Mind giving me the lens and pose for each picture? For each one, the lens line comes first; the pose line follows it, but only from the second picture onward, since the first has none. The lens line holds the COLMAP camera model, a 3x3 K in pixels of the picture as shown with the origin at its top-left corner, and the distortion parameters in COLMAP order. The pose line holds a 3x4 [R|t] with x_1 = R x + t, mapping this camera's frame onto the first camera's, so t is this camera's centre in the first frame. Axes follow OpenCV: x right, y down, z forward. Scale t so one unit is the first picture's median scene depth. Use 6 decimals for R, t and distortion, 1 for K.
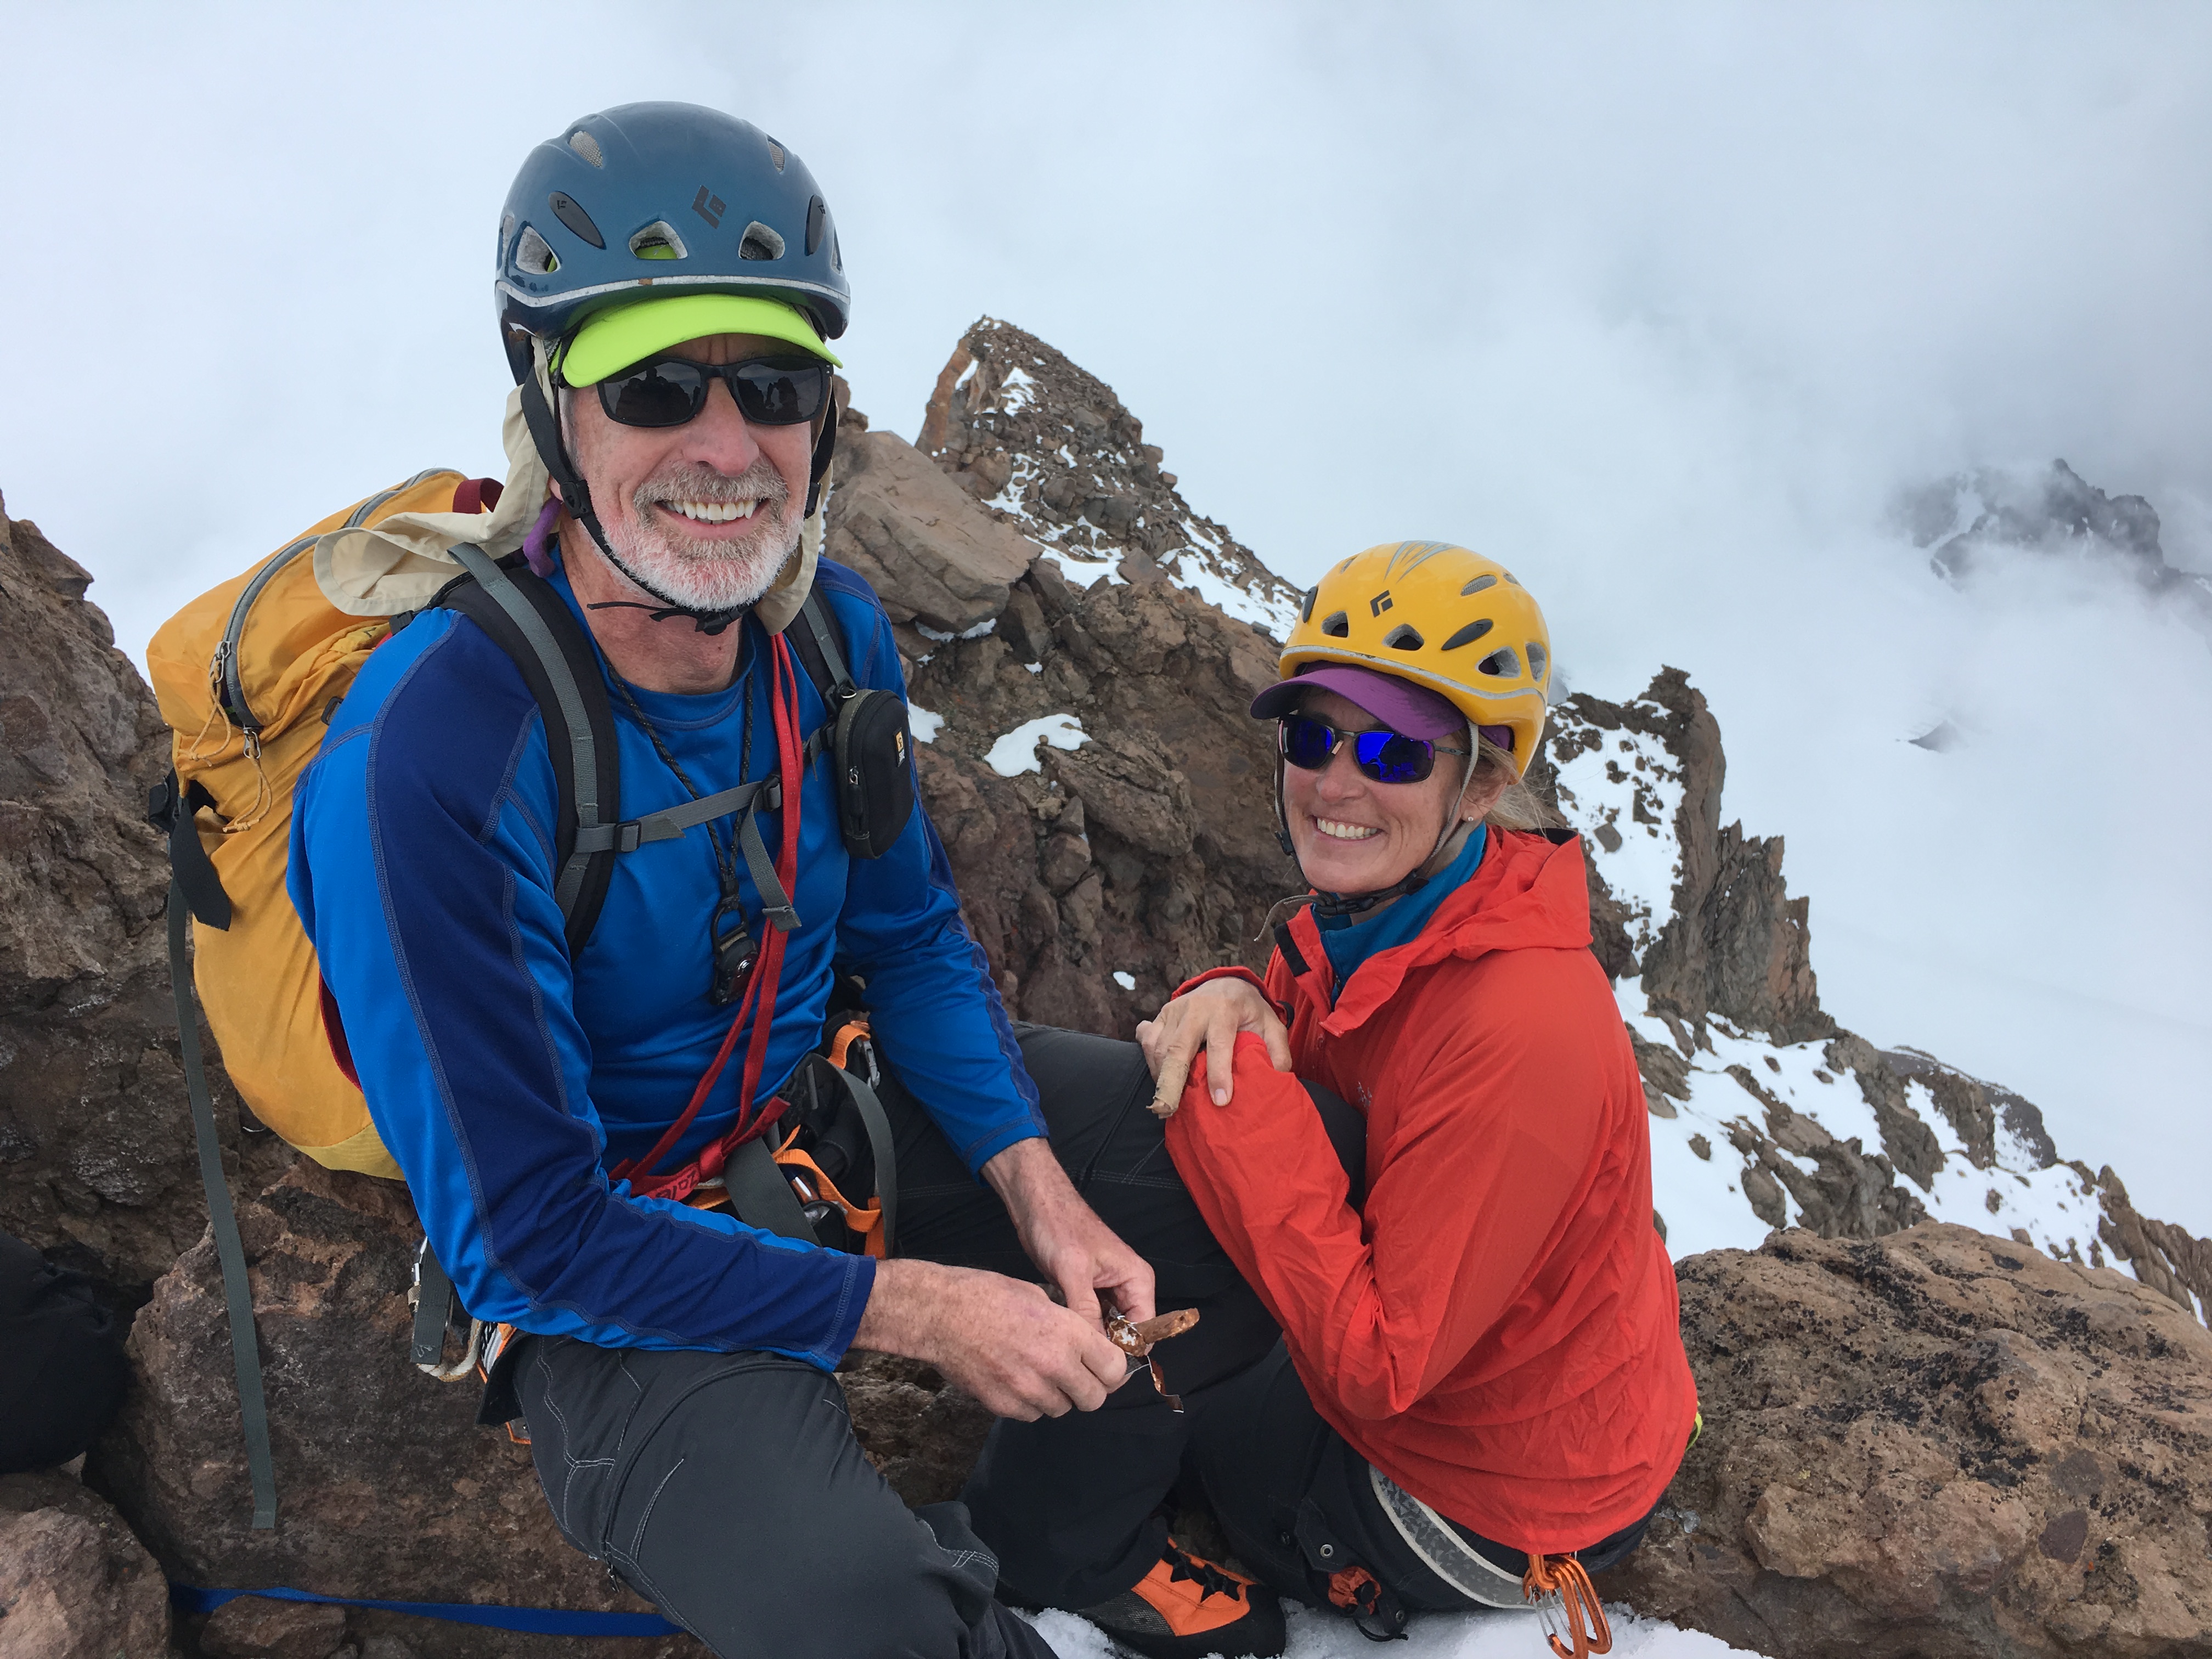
lens RADIAL K [[1807.3, 0, 1106.0], [0, 1807.3, 829.5], [0, 0, 1]] dist [0.012139, 0.006267]
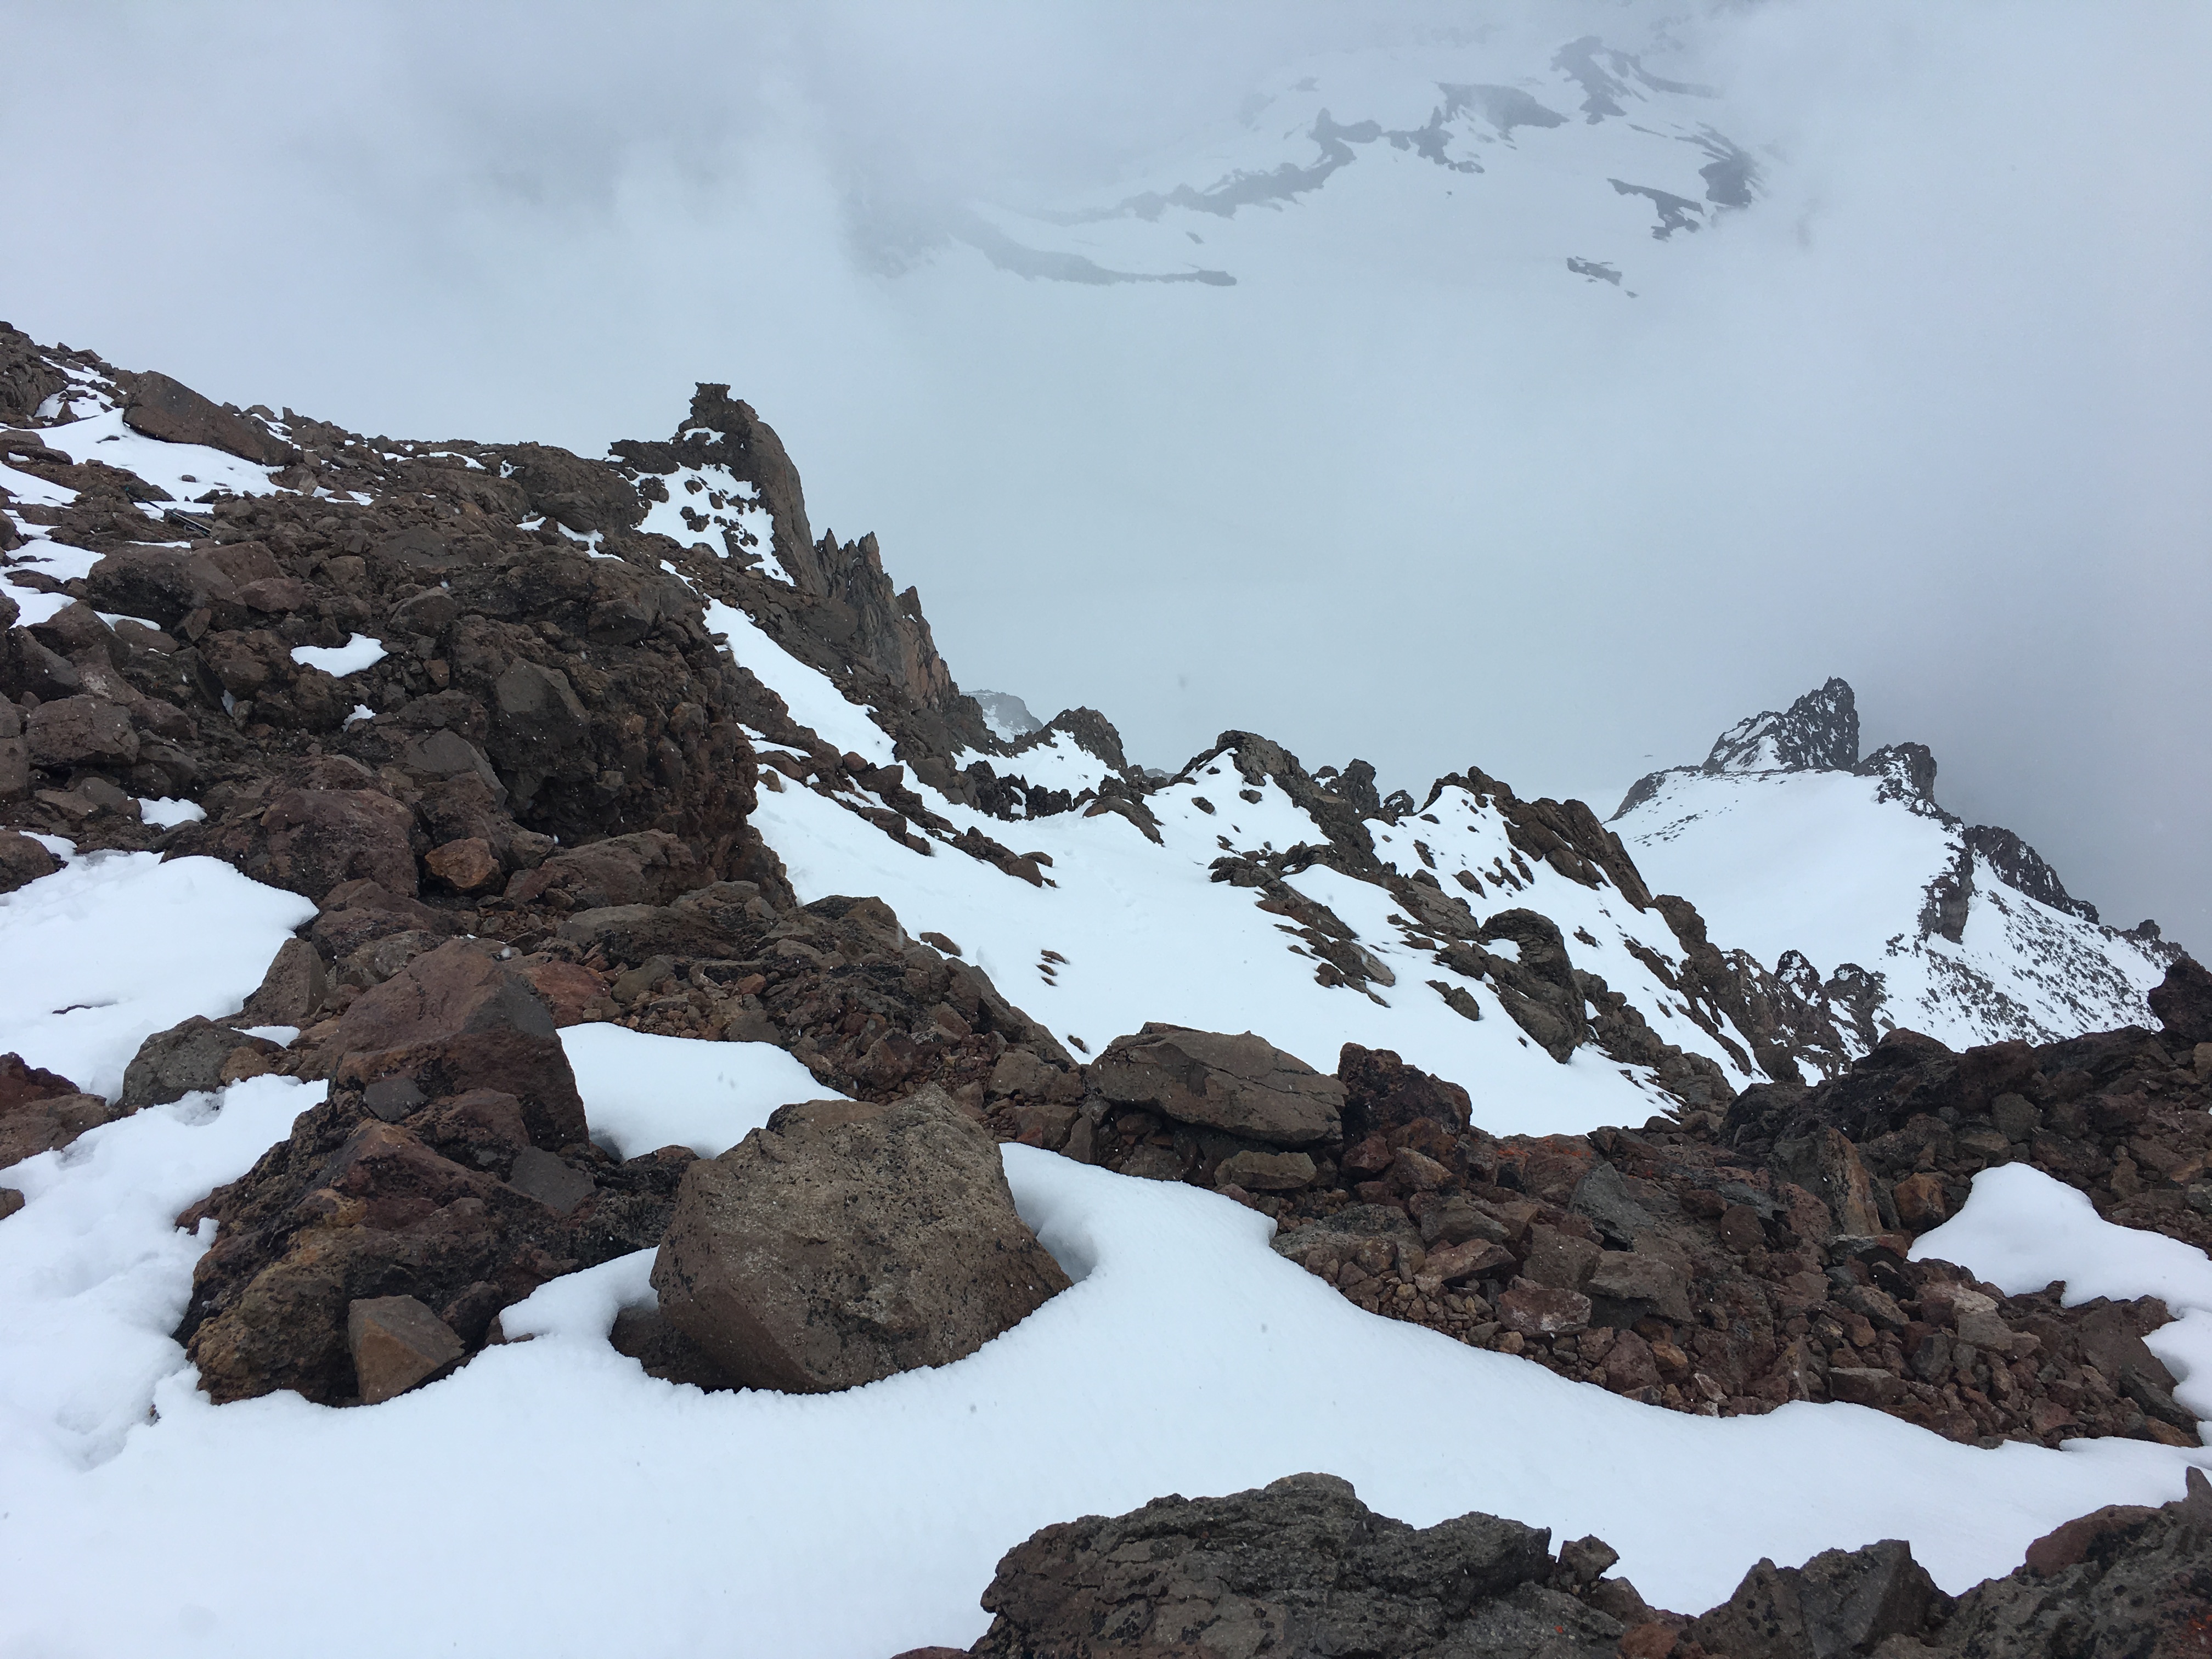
lens RADIAL K [[1807.3, 0, 1106.0], [0, 1807.3, 829.5], [0, 0, 1]] dist [0.012139, 0.006267]
pose [[0.796764, -0.379106, 0.470581, -0.024111], [0.309201, 0.924834, 0.221534, -0.024956], [-0.519194, -0.031006, 0.854094, 0.154595]]
